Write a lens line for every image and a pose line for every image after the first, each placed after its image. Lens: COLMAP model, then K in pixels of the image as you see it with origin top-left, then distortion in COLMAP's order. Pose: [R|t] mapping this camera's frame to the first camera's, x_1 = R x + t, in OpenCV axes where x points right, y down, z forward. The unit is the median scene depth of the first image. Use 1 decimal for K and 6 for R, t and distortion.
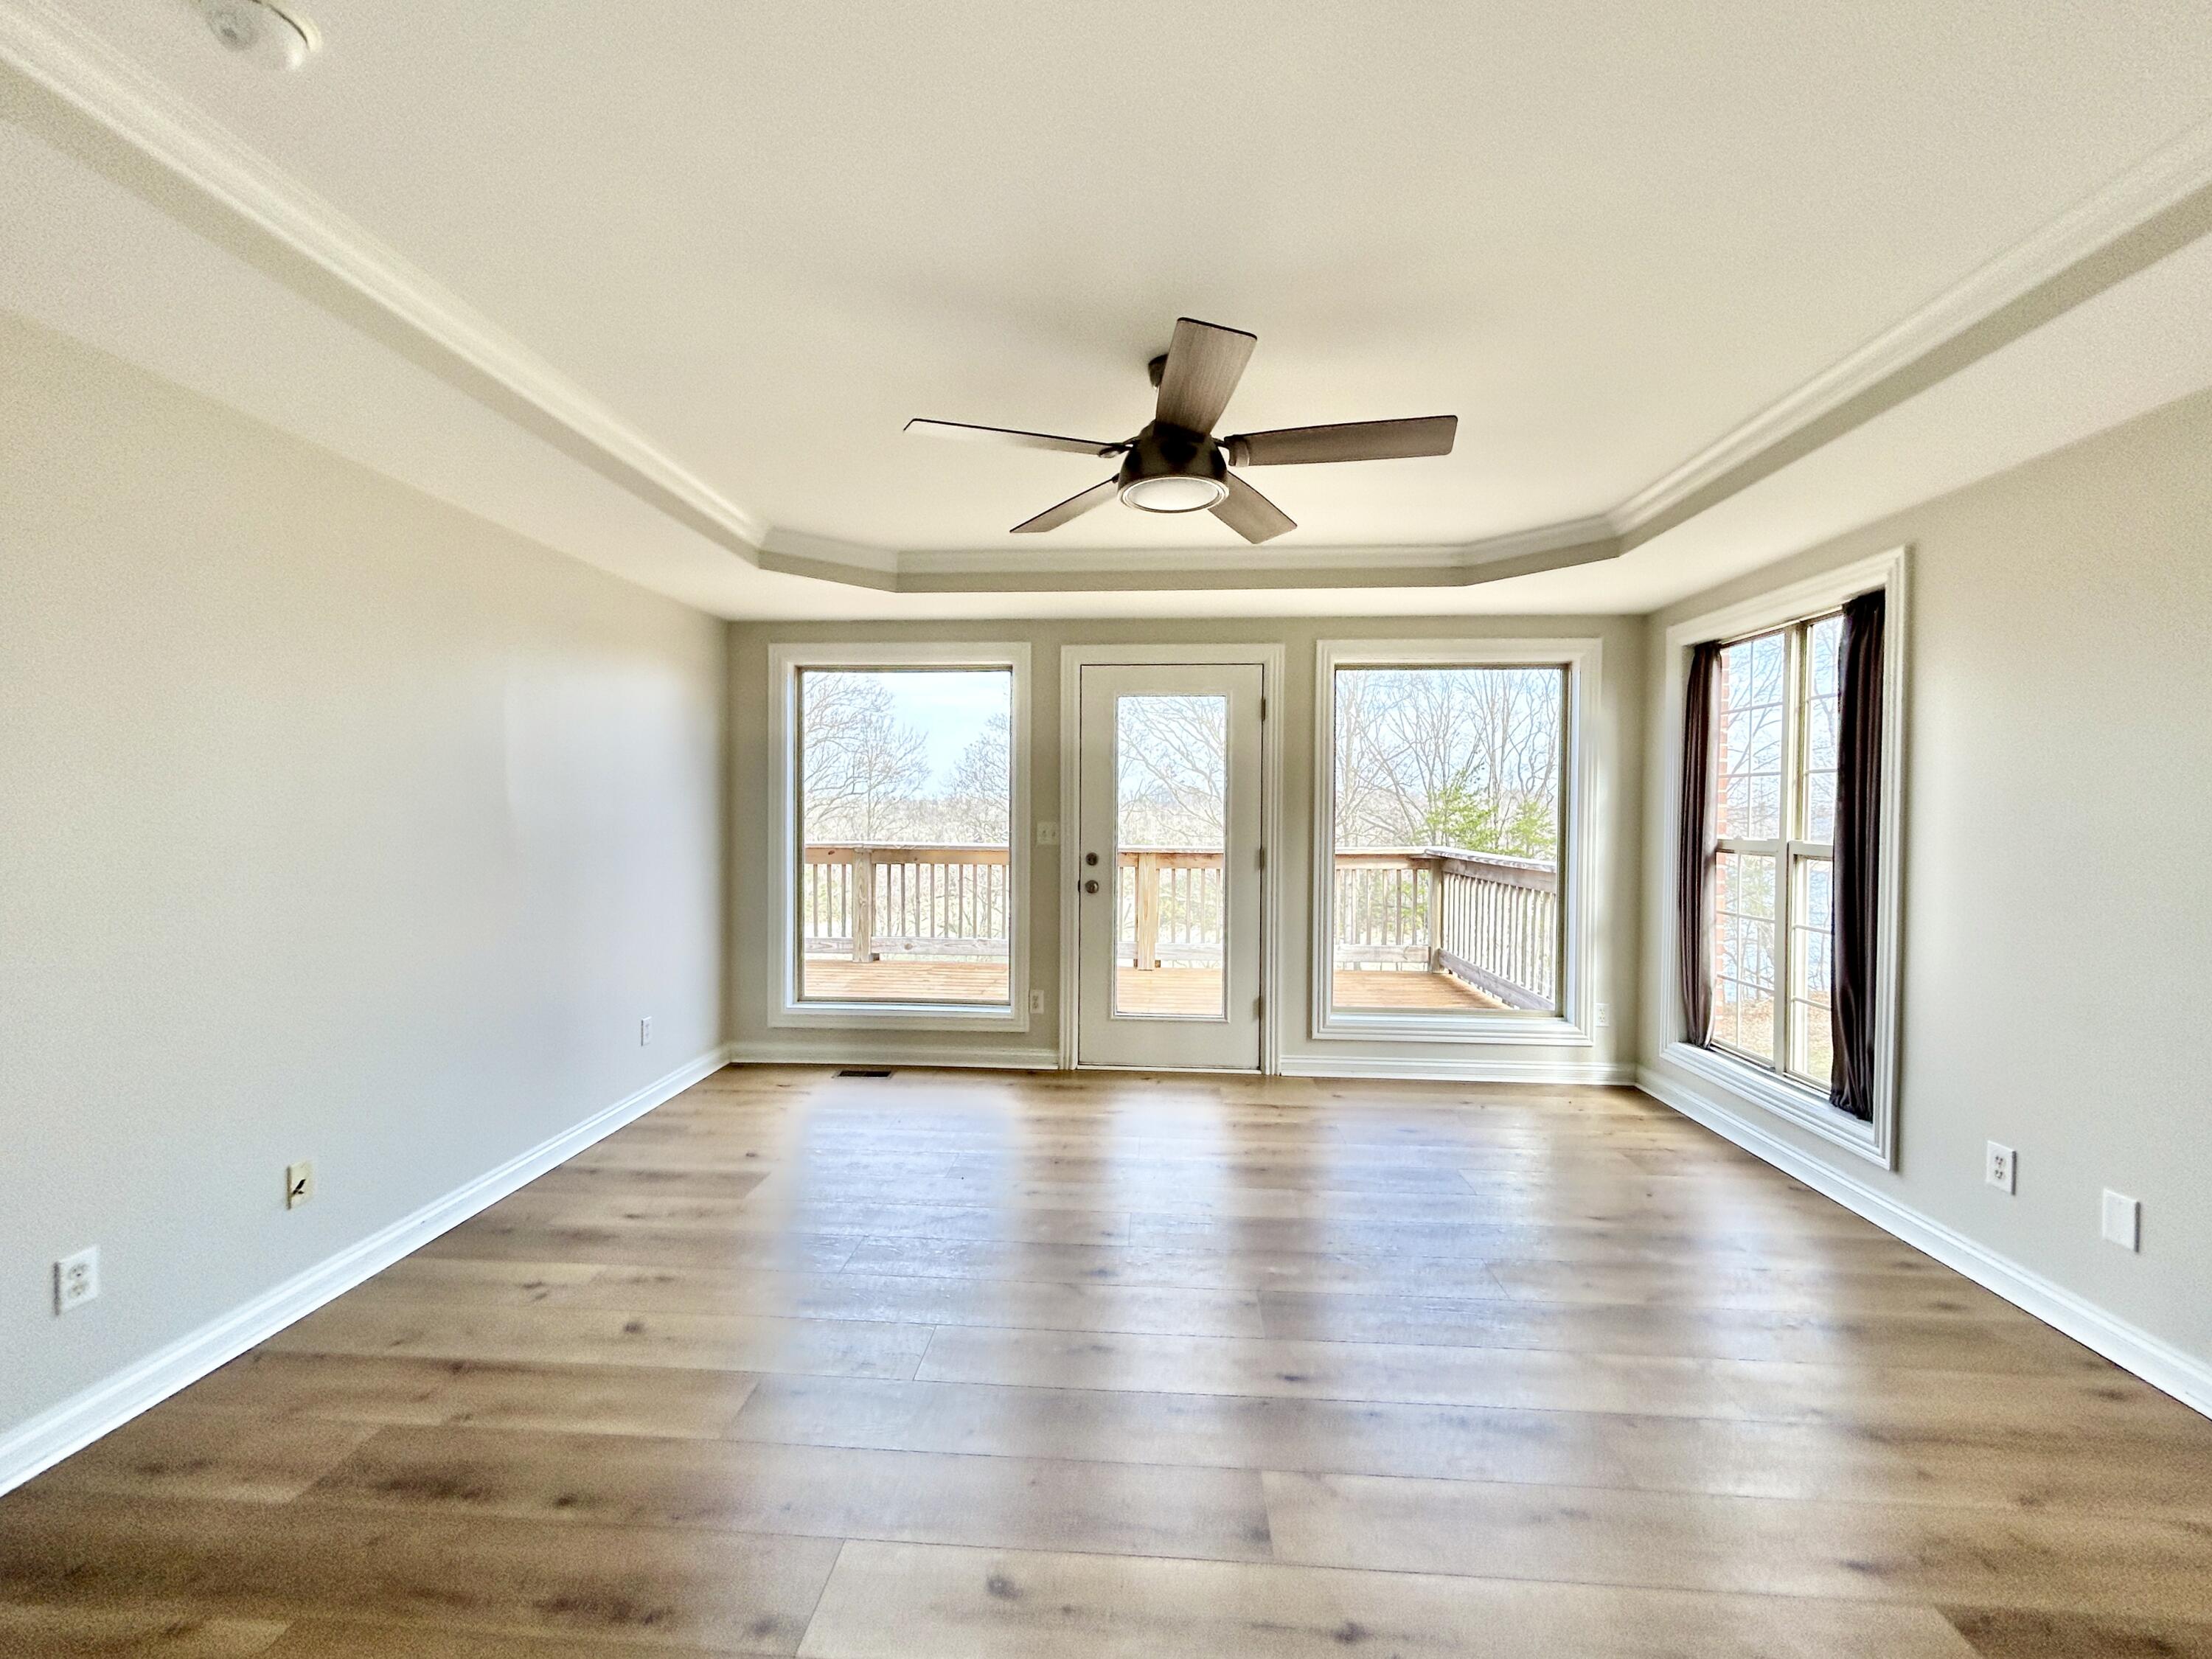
lens RADIAL K [[889.1, 0, 1102.8], [0, 889.1, 823.1], [0, 0, 1]] dist [0.000397, 0.000106]
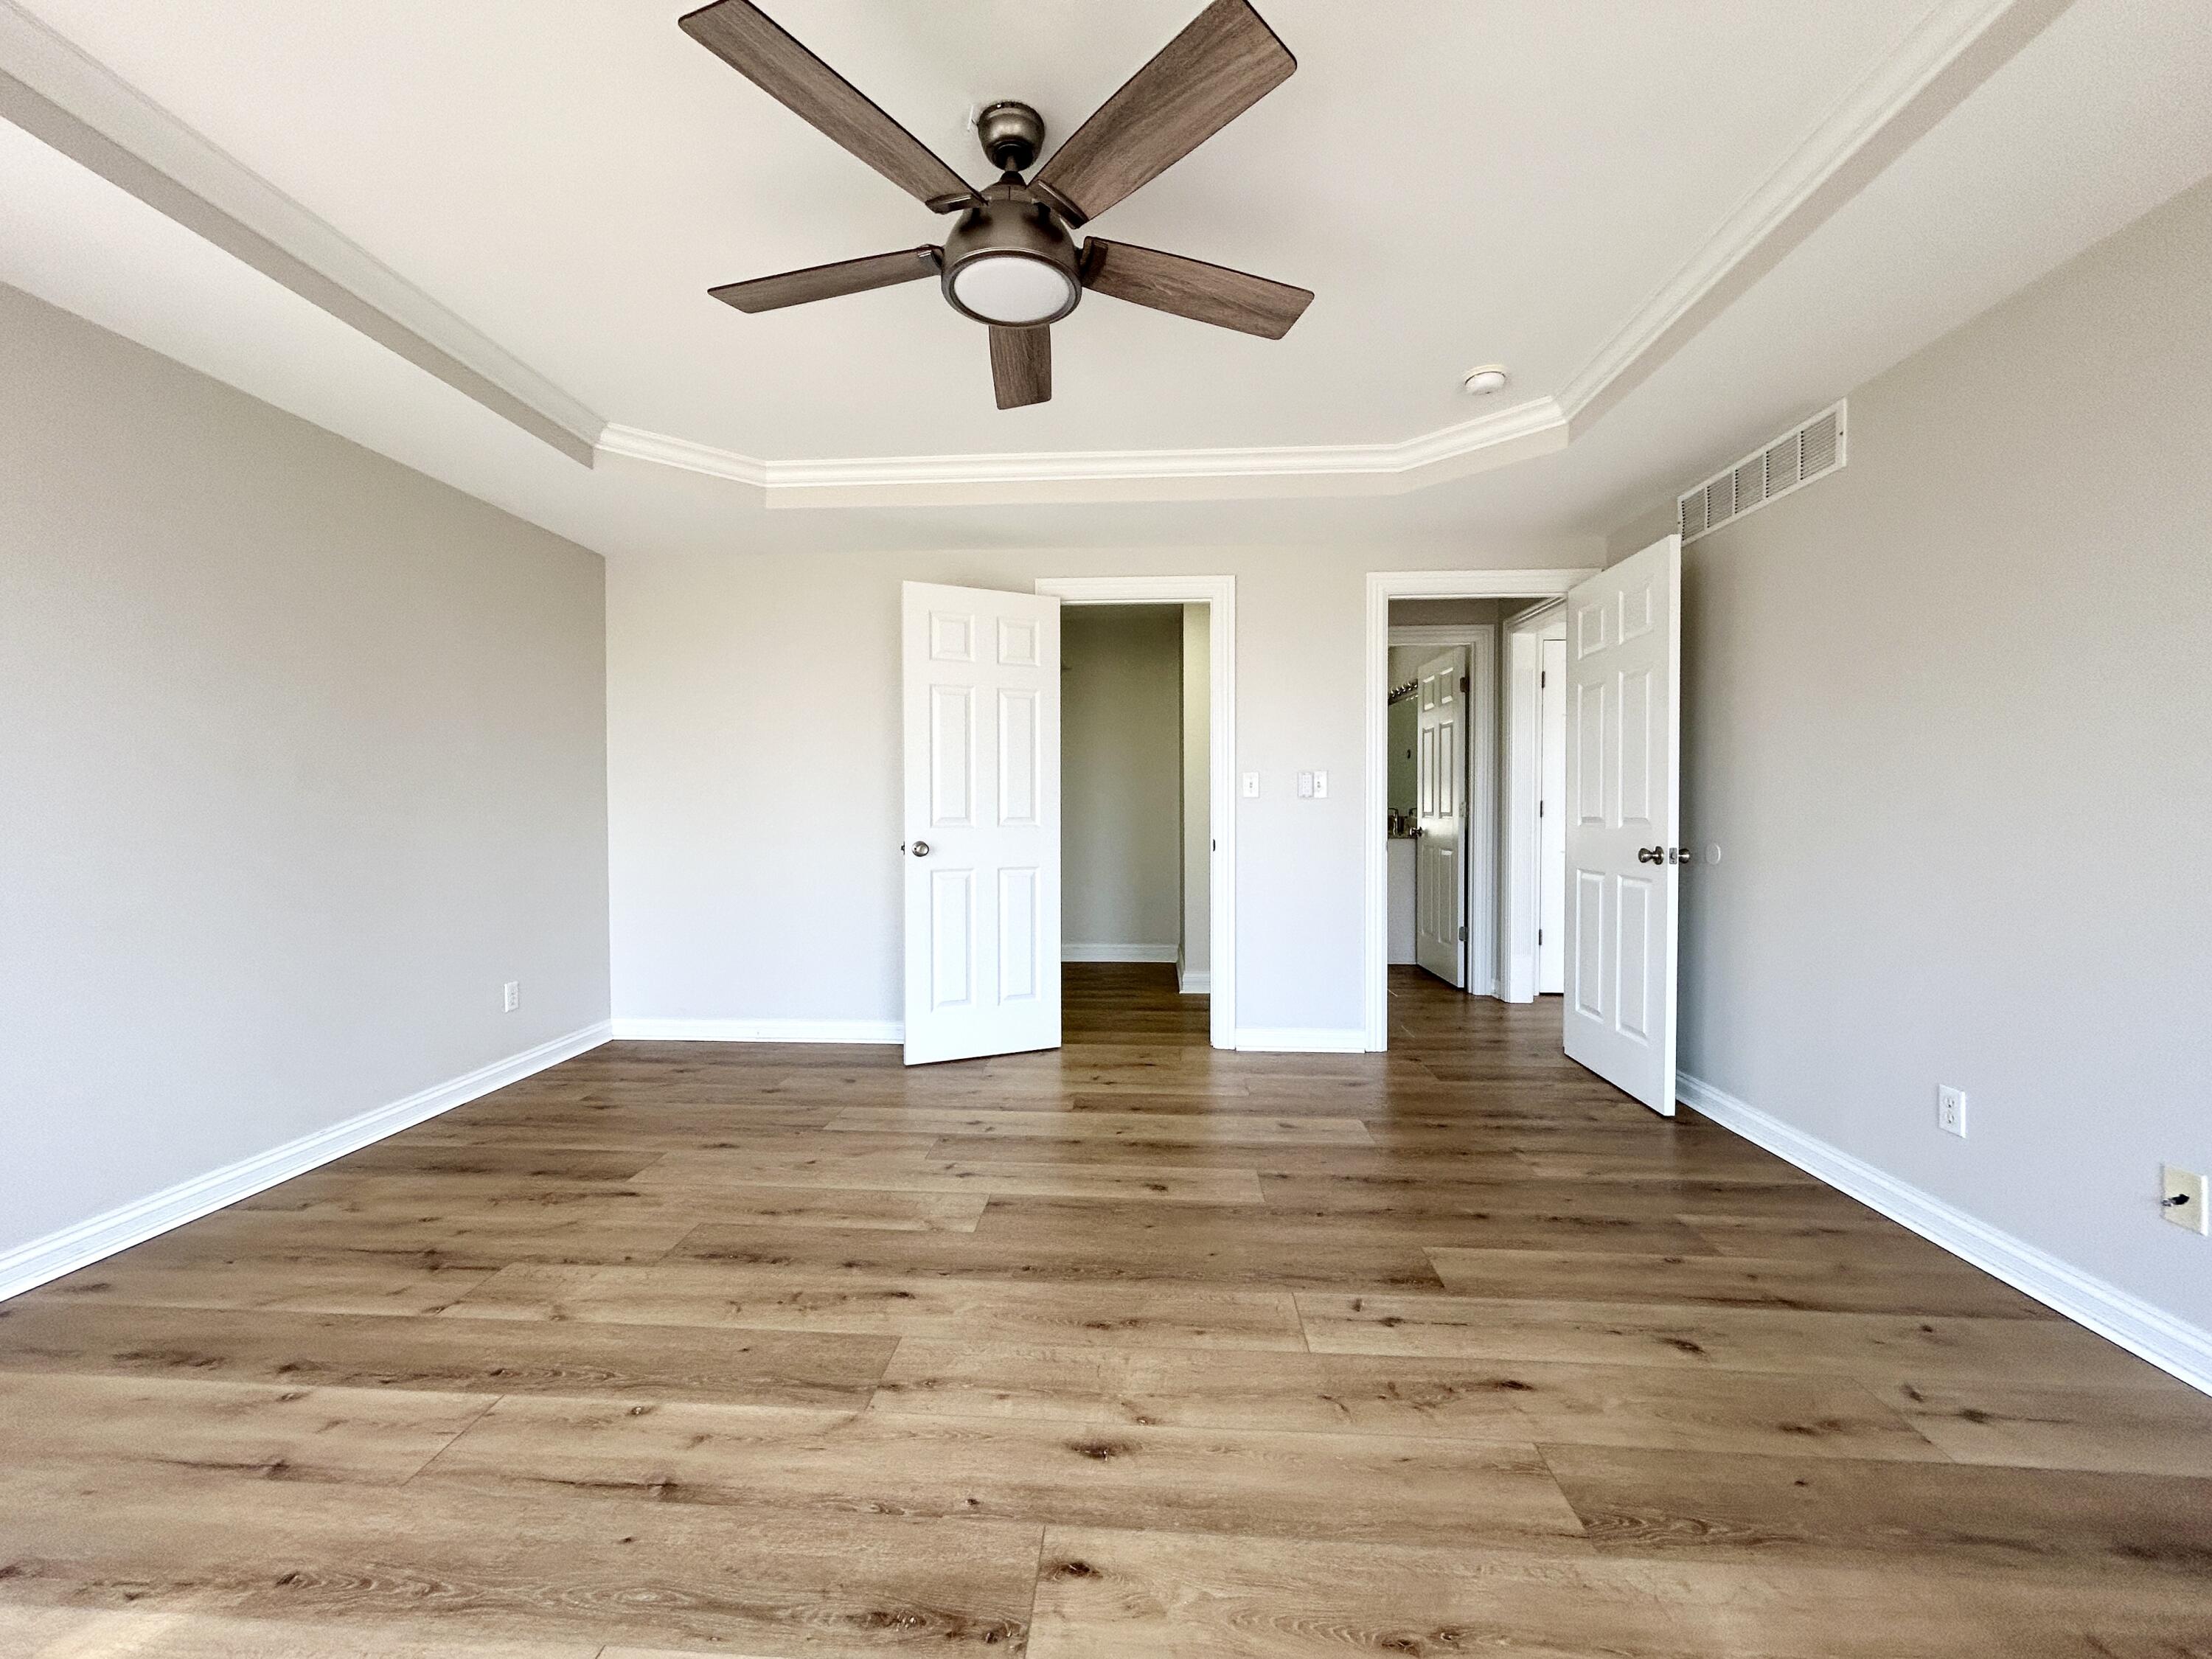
lens RADIAL K [[889.1, 0, 1099.9], [0, 889.1, 823.0], [0, 0, 1]] dist [0.000397, 0.000106]
pose [[-0.999993, -0.003640, -0.000441, 0.002290], [-0.003652, 0.999563, 0.029346, 0.090839], [0.000334, 0.029348, -0.999569, 2.175039]]
